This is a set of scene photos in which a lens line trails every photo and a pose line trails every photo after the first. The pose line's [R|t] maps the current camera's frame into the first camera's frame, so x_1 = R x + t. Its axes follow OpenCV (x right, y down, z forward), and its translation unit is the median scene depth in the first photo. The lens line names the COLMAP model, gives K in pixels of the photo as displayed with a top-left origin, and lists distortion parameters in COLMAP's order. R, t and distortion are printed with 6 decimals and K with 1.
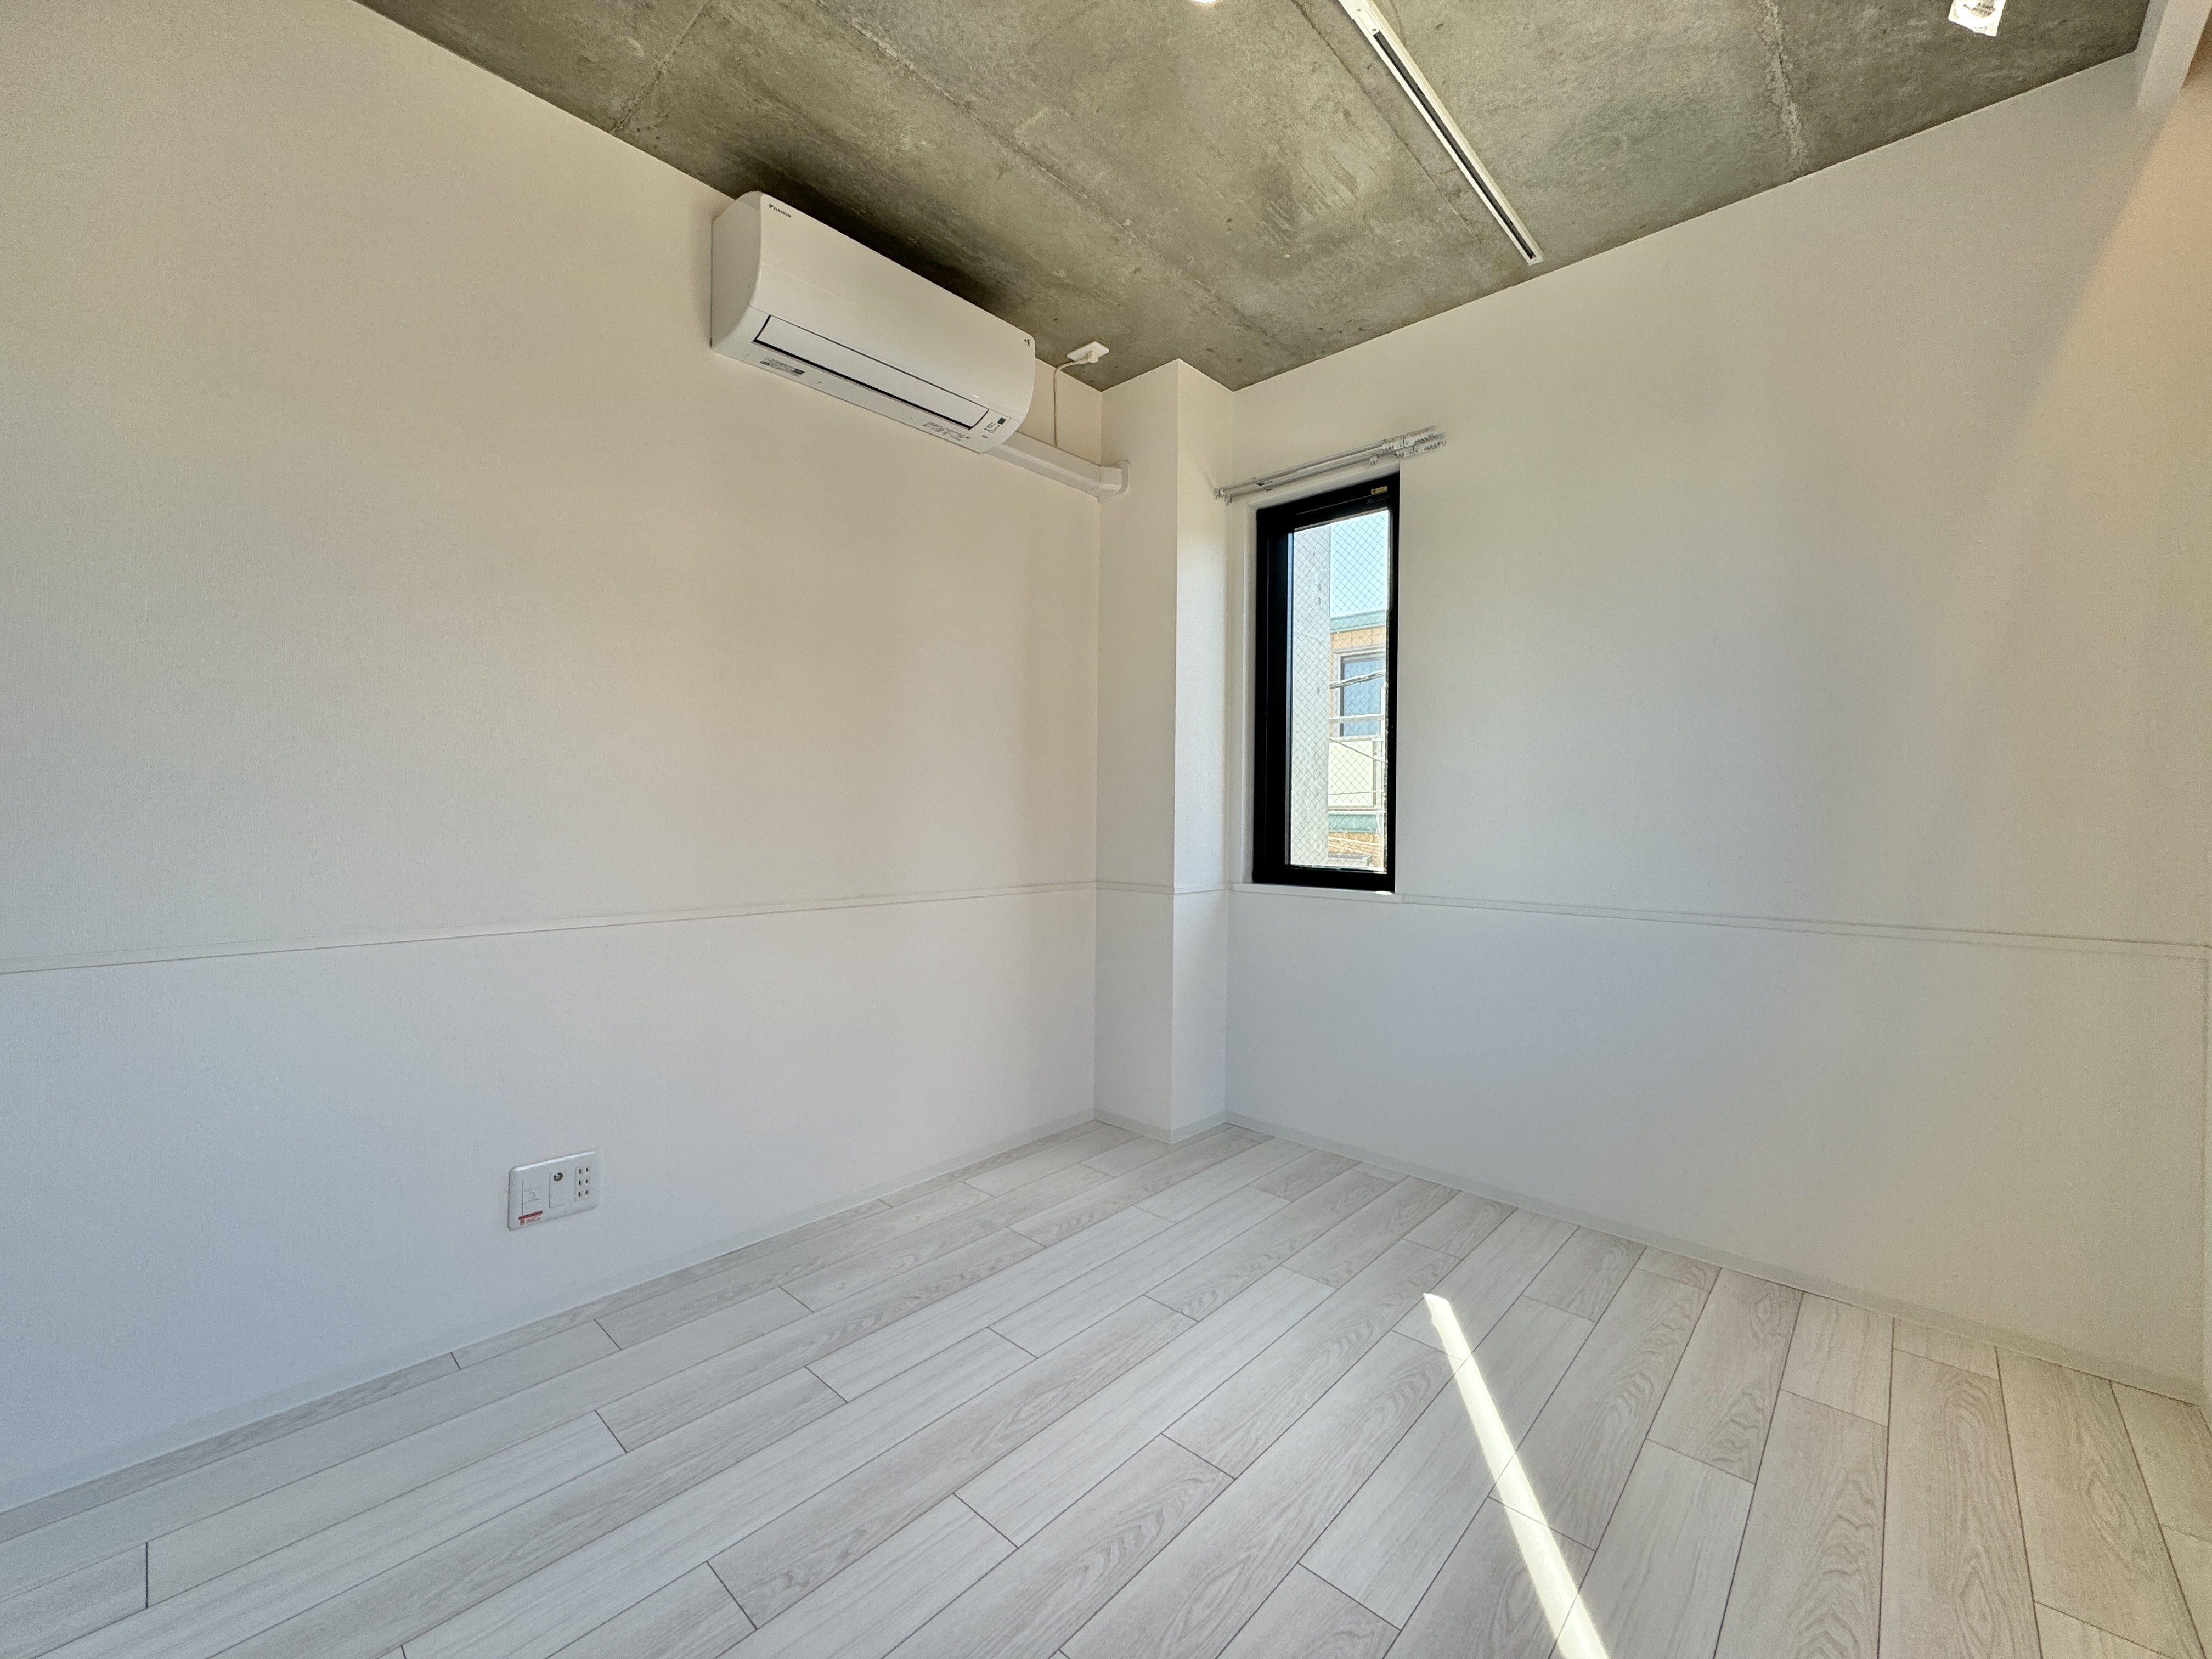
lens RADIAL K [[881.9, 0, 1103.8], [0, 881.9, 822.3], [0, 0, 1]] dist [-0.002443, -0.000061]
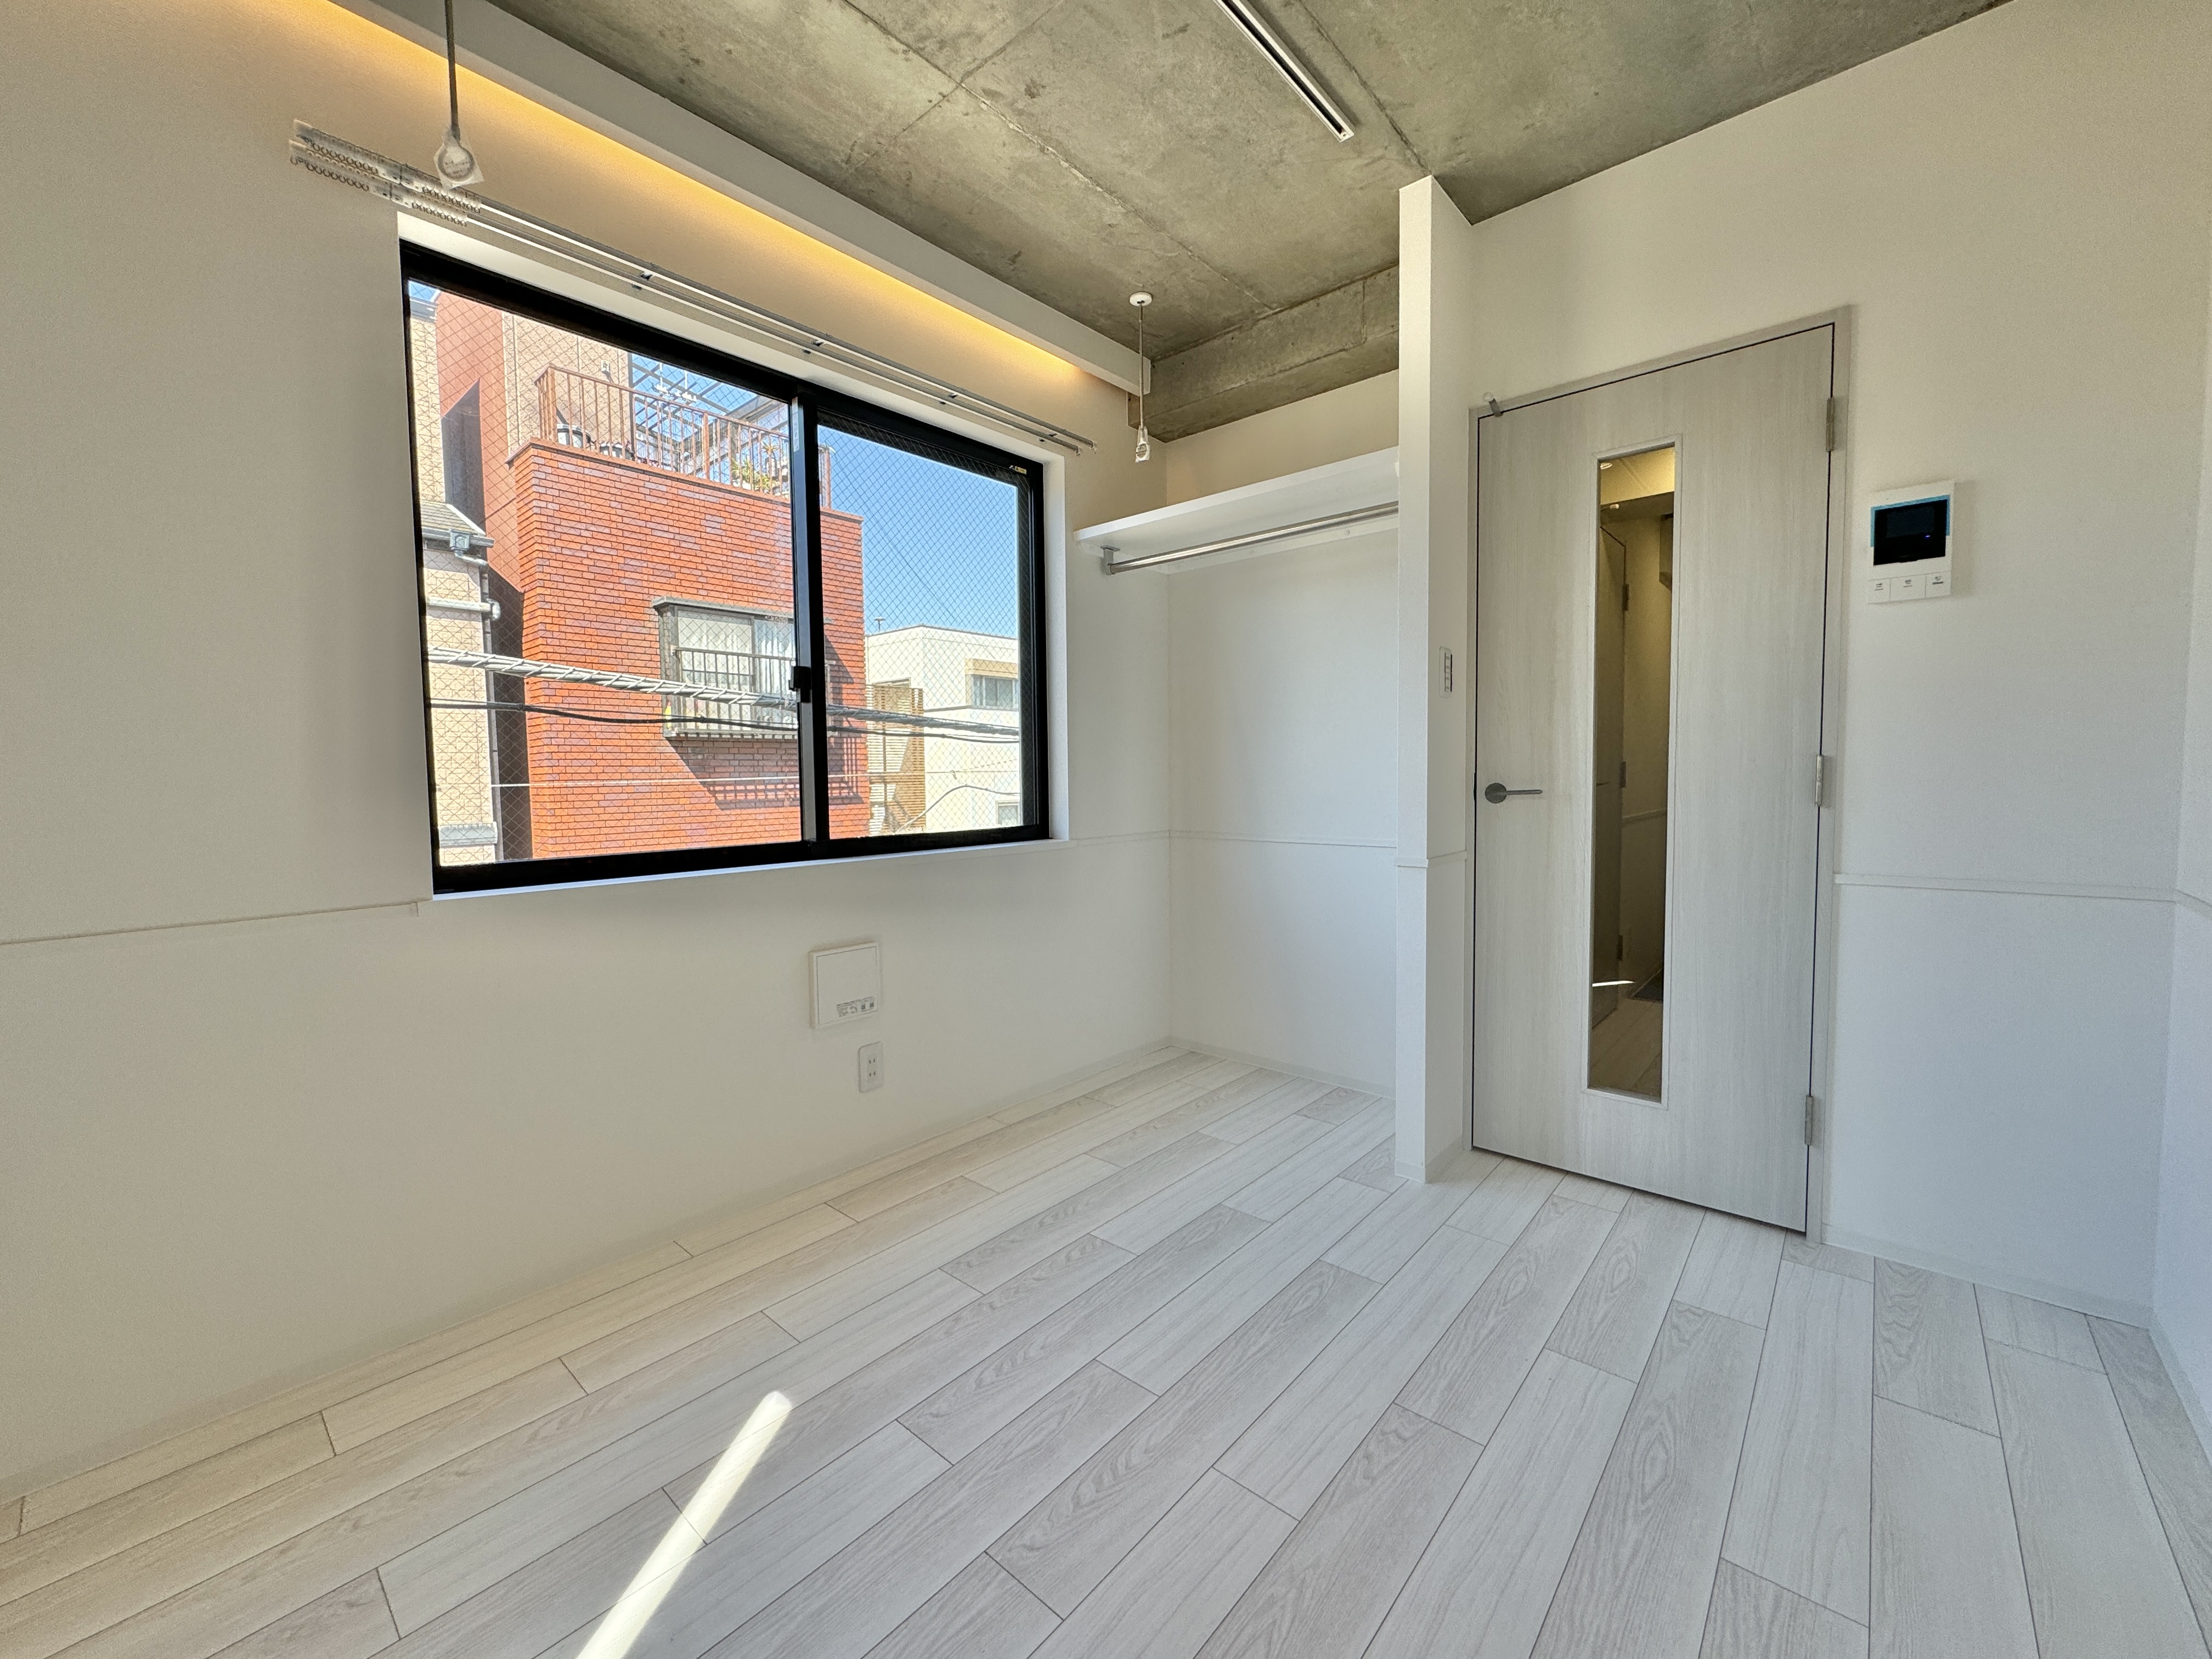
lens RADIAL K [[879.3, 0, 1103.0], [0, 879.3, 823.0], [0, 0, 1]] dist [-0.003390, 0.000256]
pose [[-0.999801, 0.005829, -0.019065, 0.028930], [0.004612, 0.997984, 0.063290, -0.013454], [0.019395, 0.063190, -0.997813, 1.152854]]
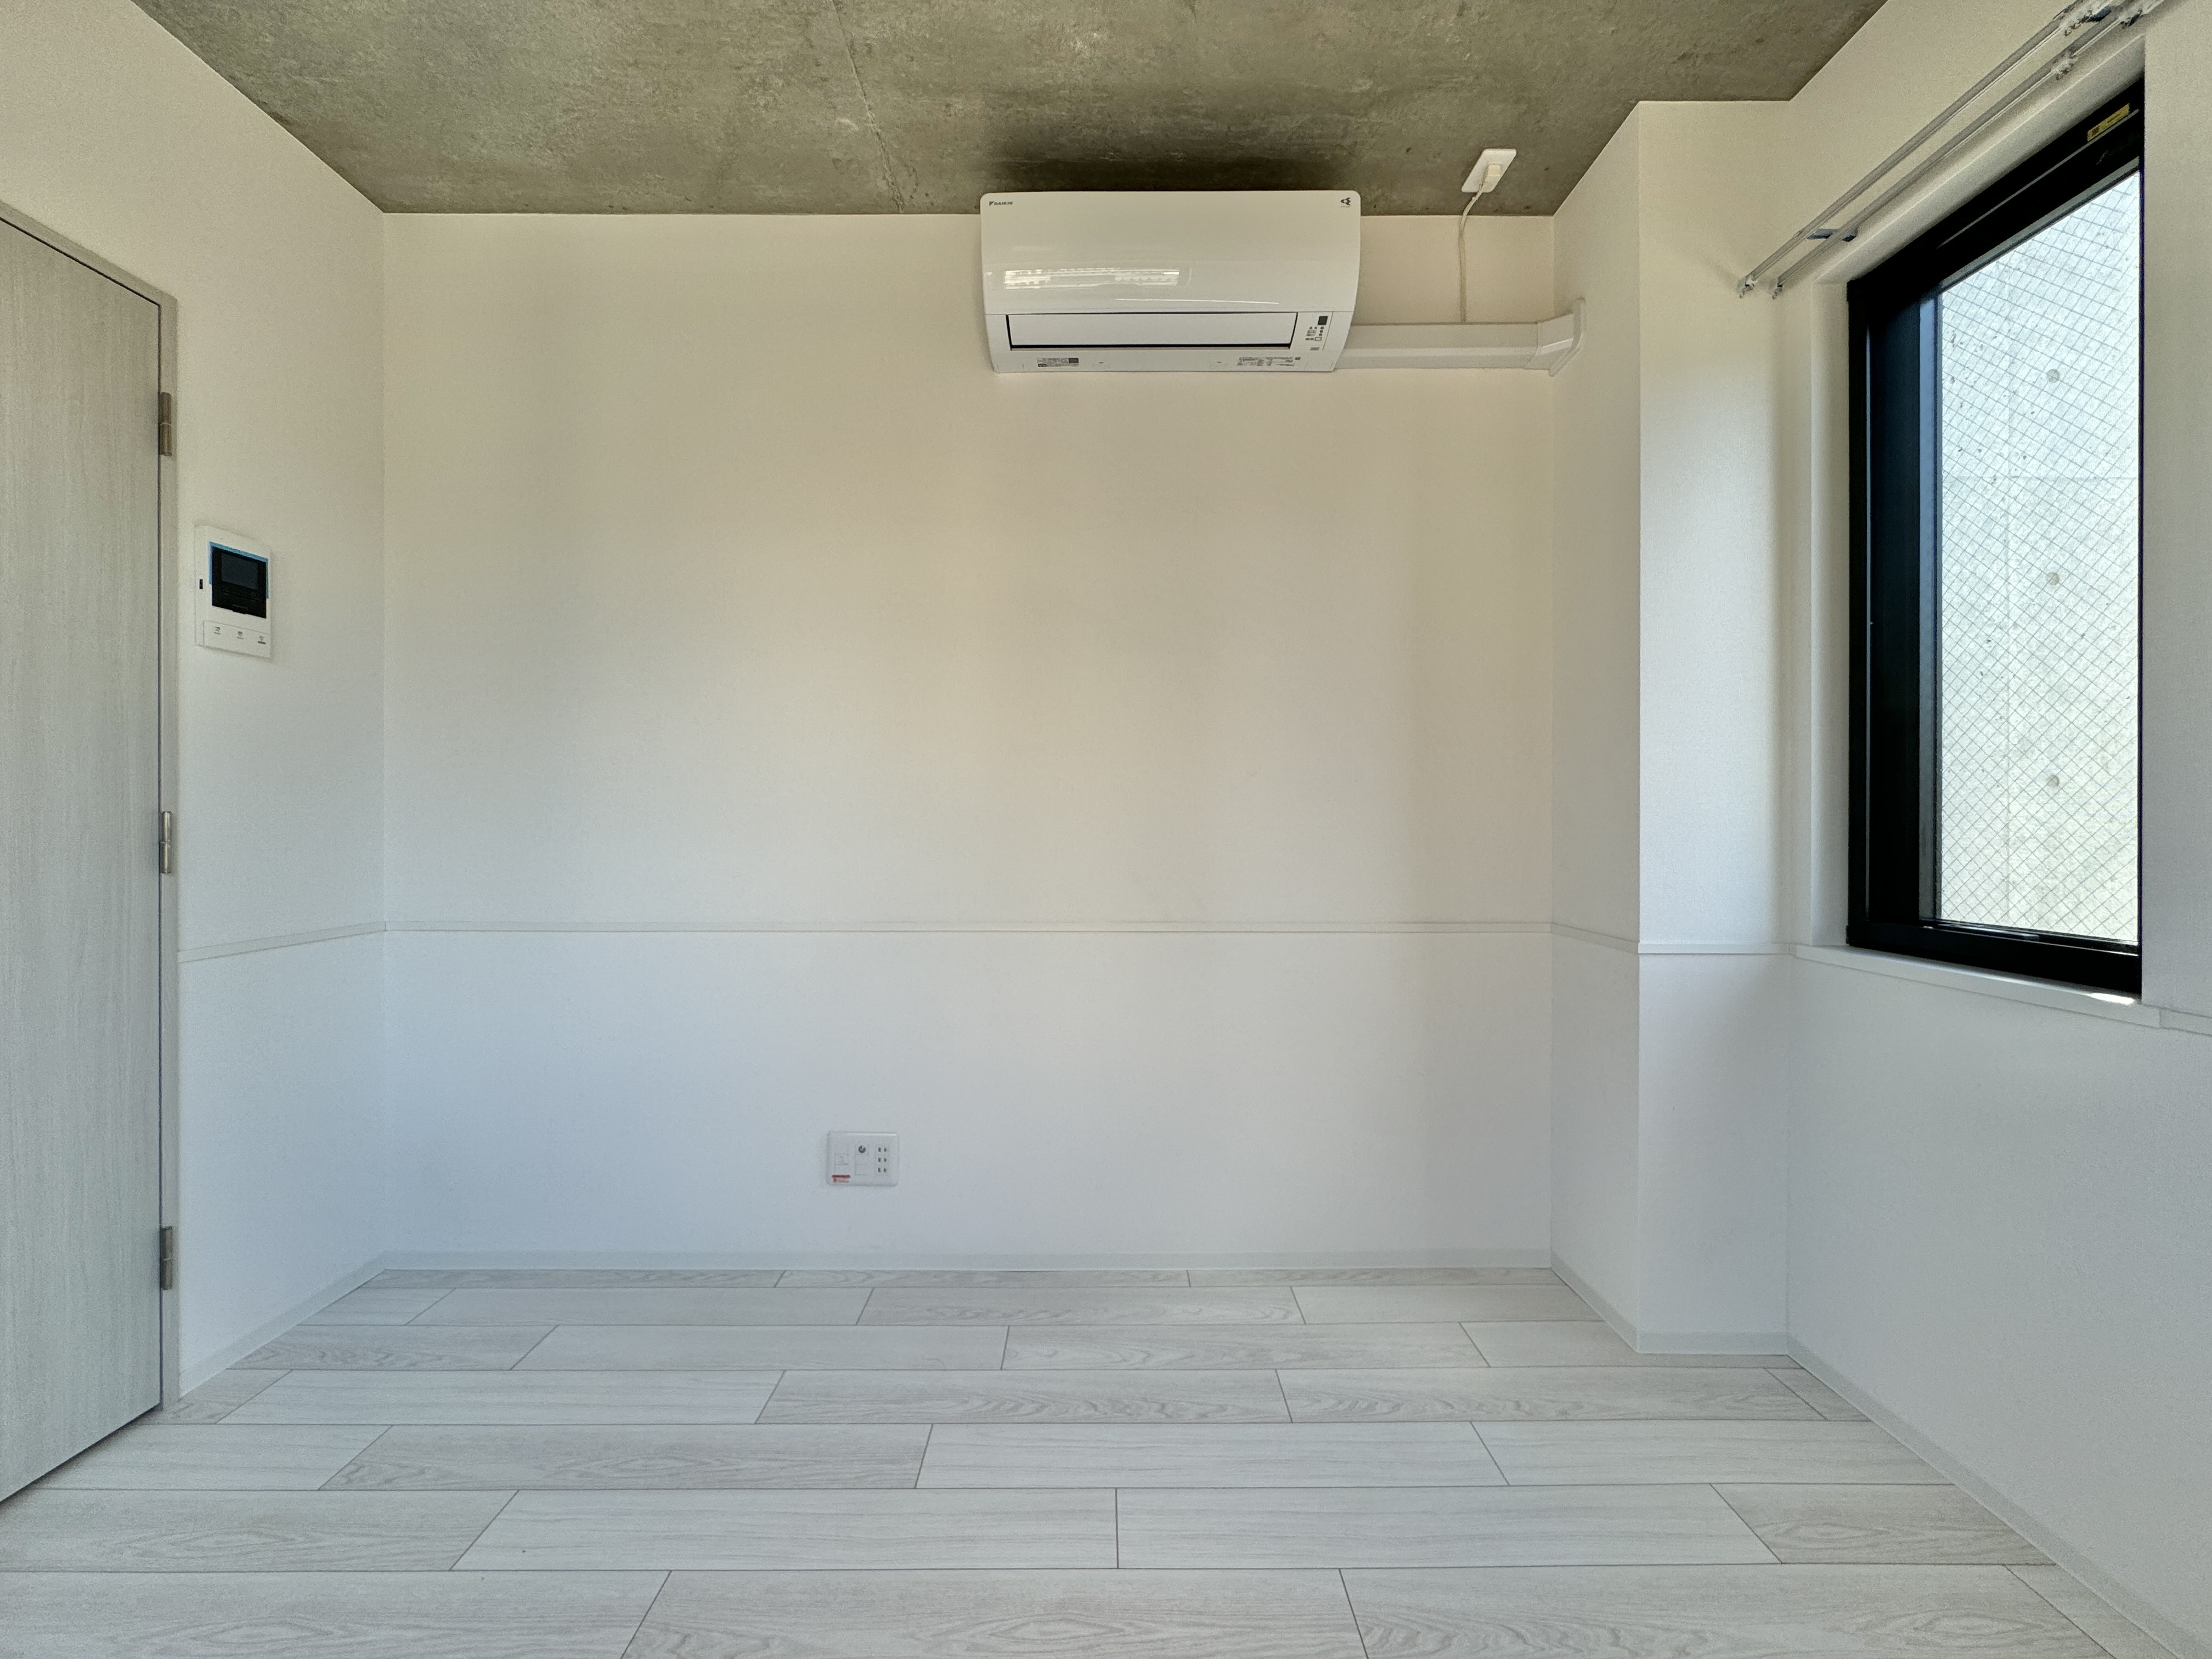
lens RADIAL K [[881.9, 0, 1103.8], [0, 881.9, 822.3], [0, 0, 1]] dist [-0.002443, -0.000061]
pose [[0.680720, -0.006819, -0.732512, 0.356834], [-0.000259, 0.999954, -0.009549, -0.007172], [0.732544, 0.006690, 0.680687, 0.375820]]
